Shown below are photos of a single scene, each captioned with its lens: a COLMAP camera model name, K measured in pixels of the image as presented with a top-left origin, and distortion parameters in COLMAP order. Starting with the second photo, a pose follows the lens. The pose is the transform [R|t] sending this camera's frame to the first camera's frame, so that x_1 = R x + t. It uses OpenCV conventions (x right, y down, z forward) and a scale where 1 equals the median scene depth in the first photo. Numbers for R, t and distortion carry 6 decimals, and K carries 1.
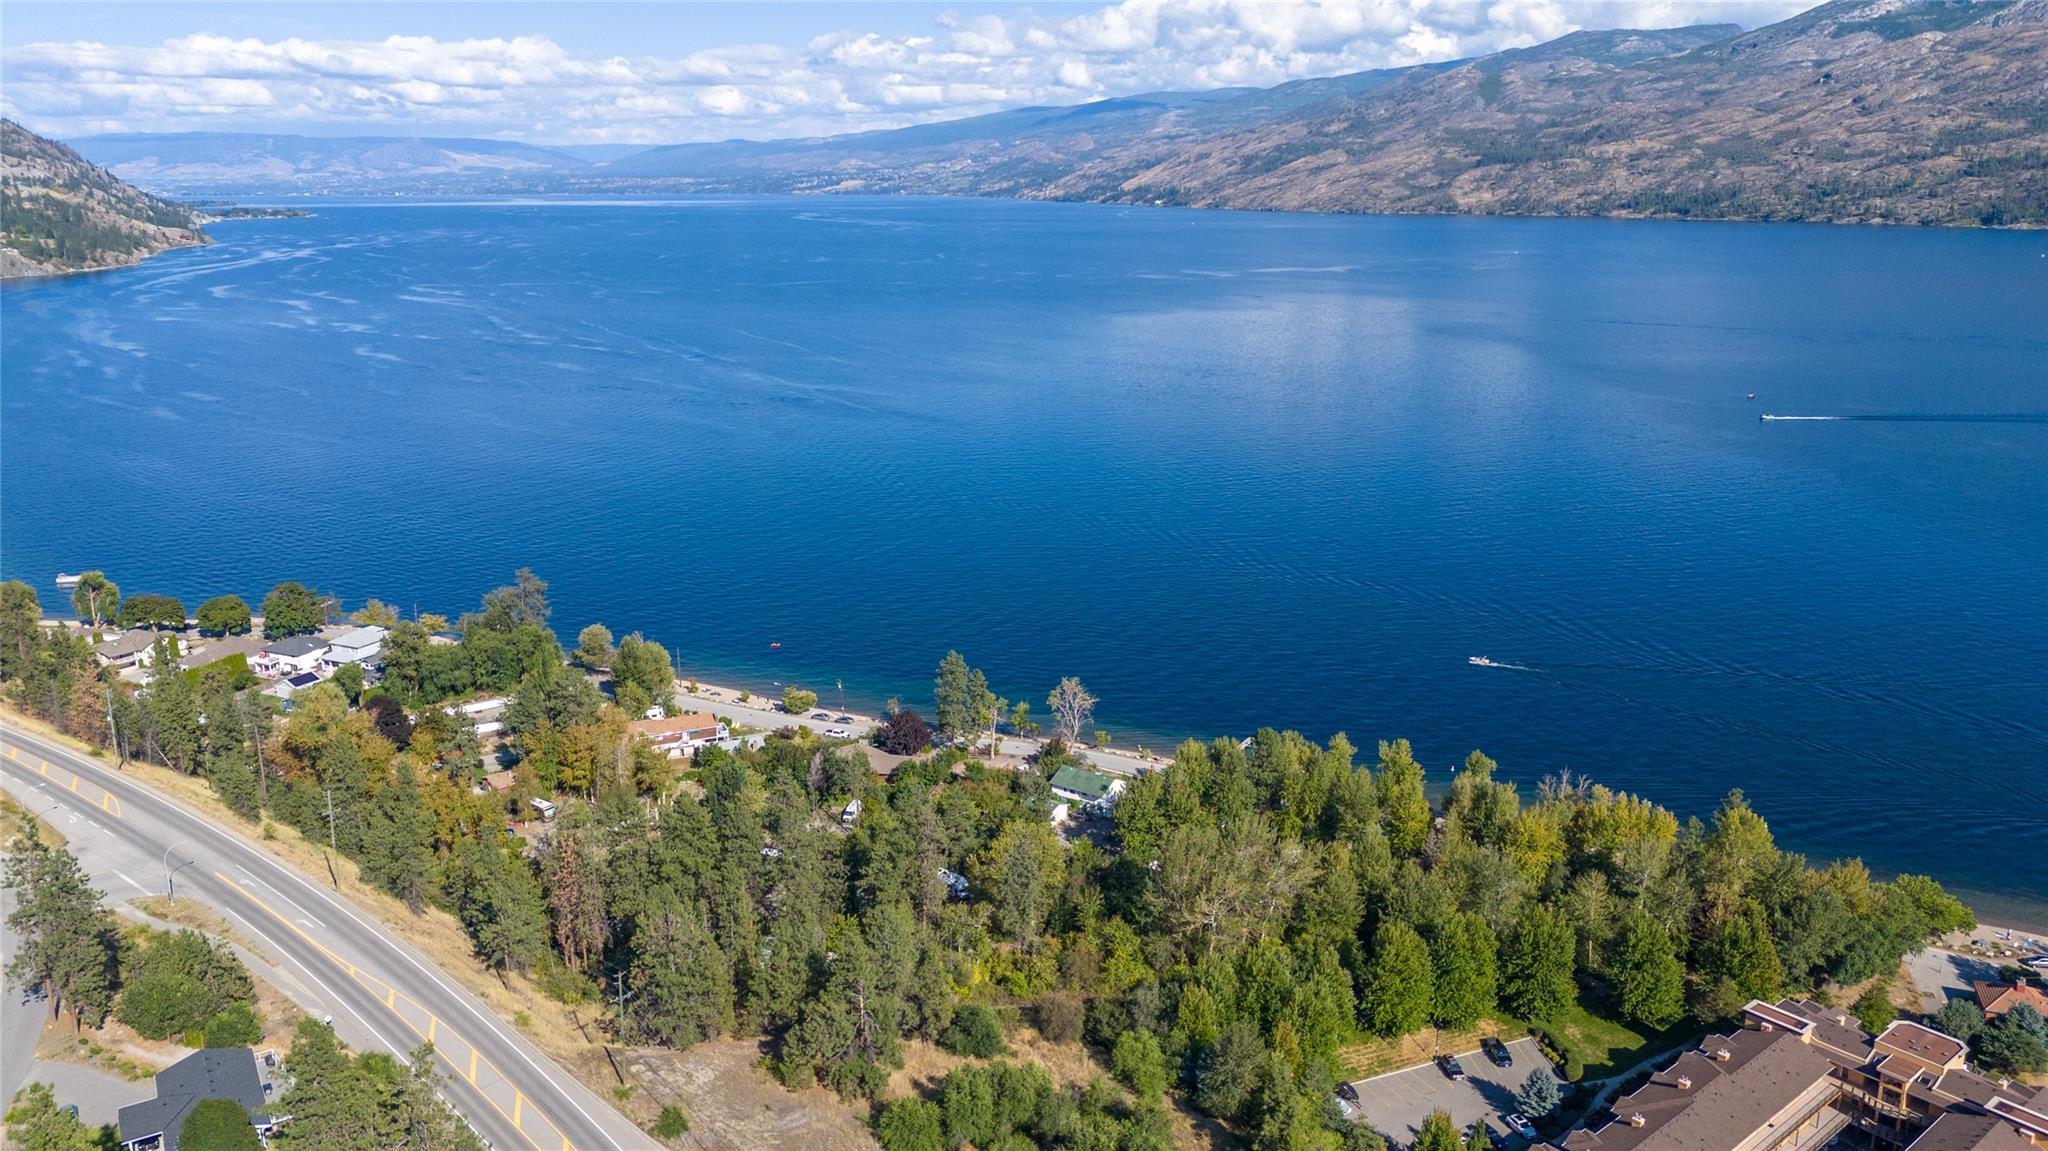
lens RADIAL K [[1518.6, 0, 1022.6], [0, 1518.6, 565.8], [0, 0, 1]] dist [0.094335, -0.103369]
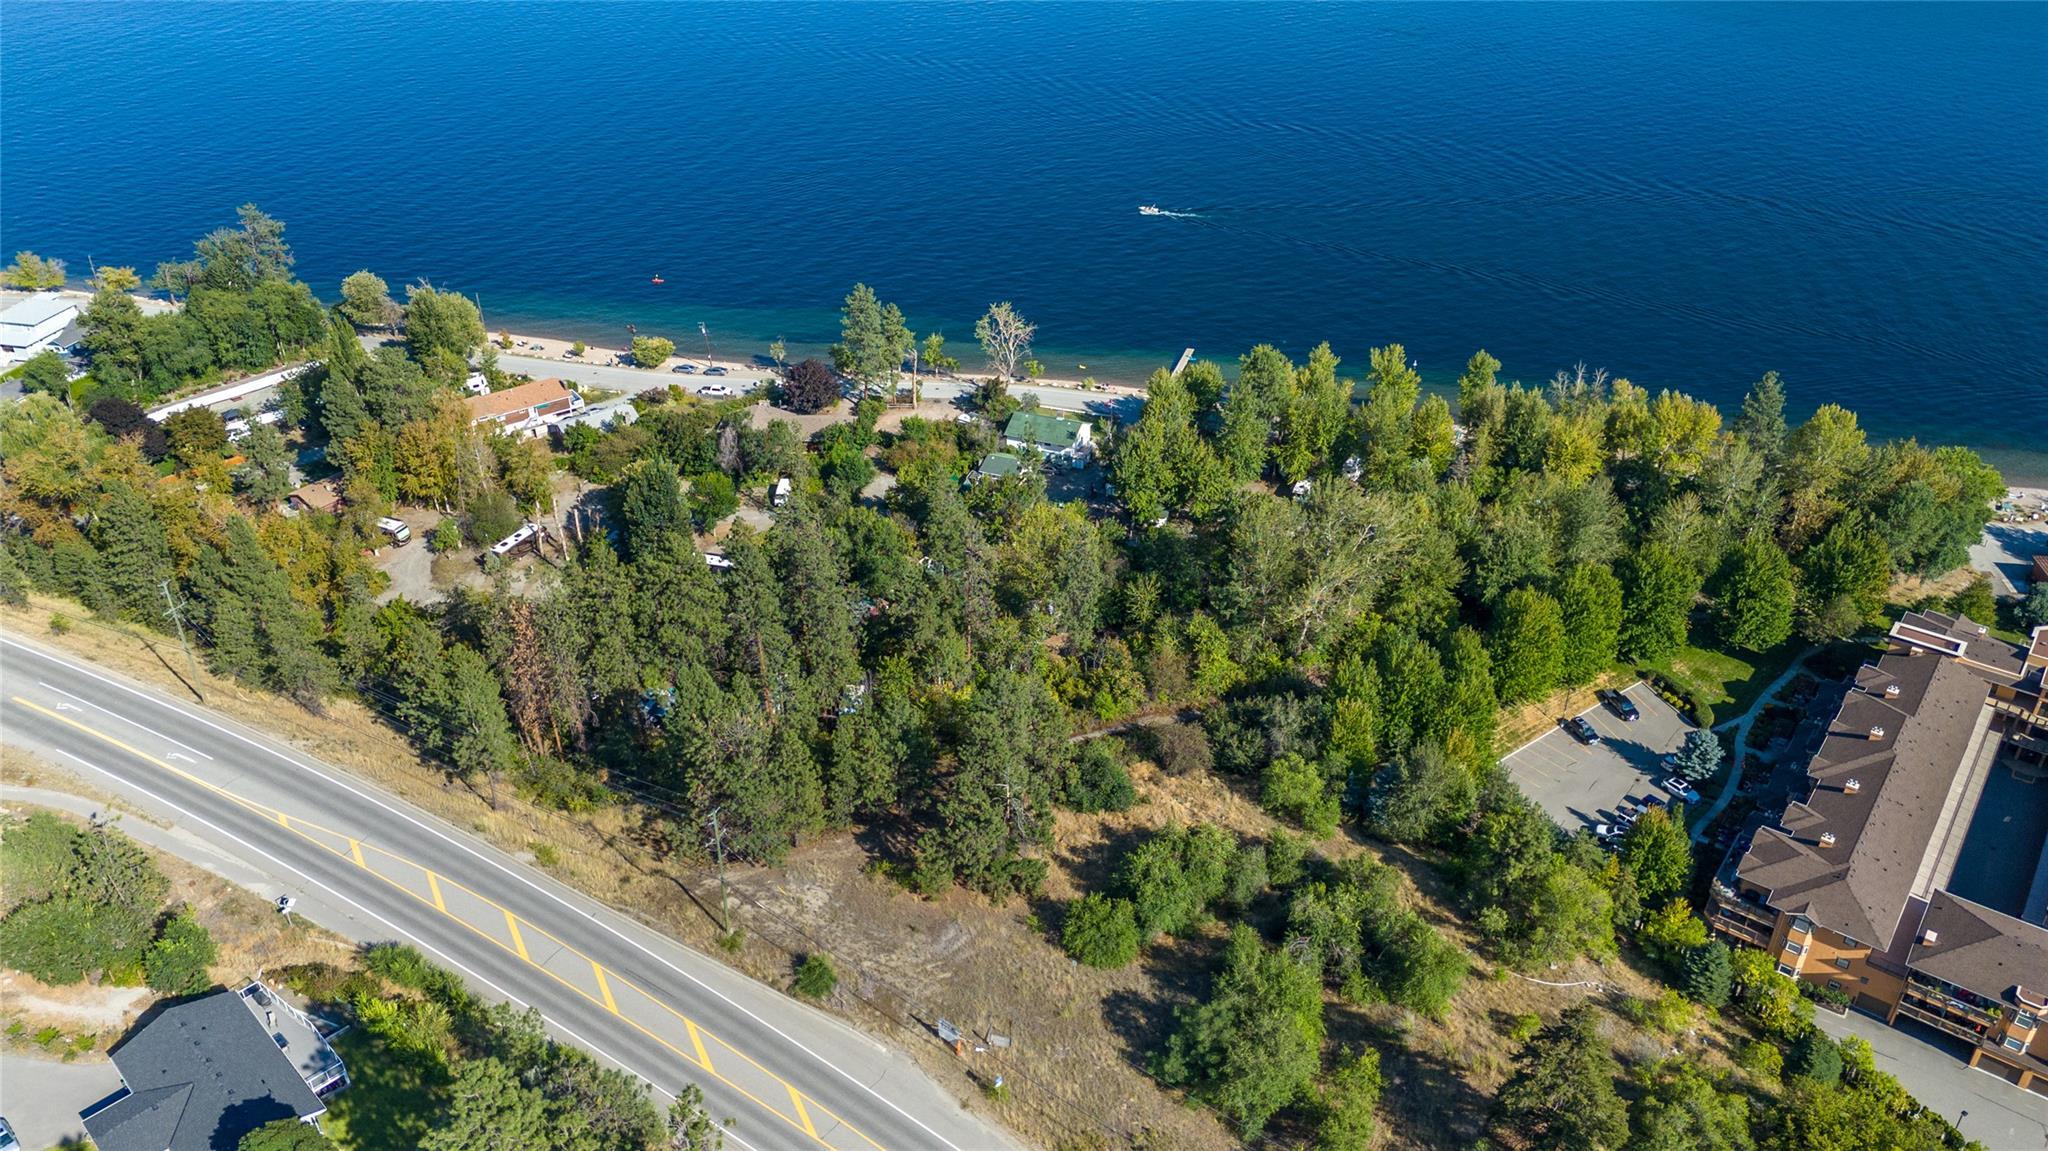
lens RADIAL K [[1518.6, 0, 1022.6], [0, 1518.6, 565.8], [0, 0, 1]] dist [0.094335, -0.103369]
pose [[0.973685, -0.122414, 0.192228, -0.151220], [0.060657, 0.952267, 0.299178, -0.044542], [-0.219676, -0.279646, 0.934634, 0.175963]]
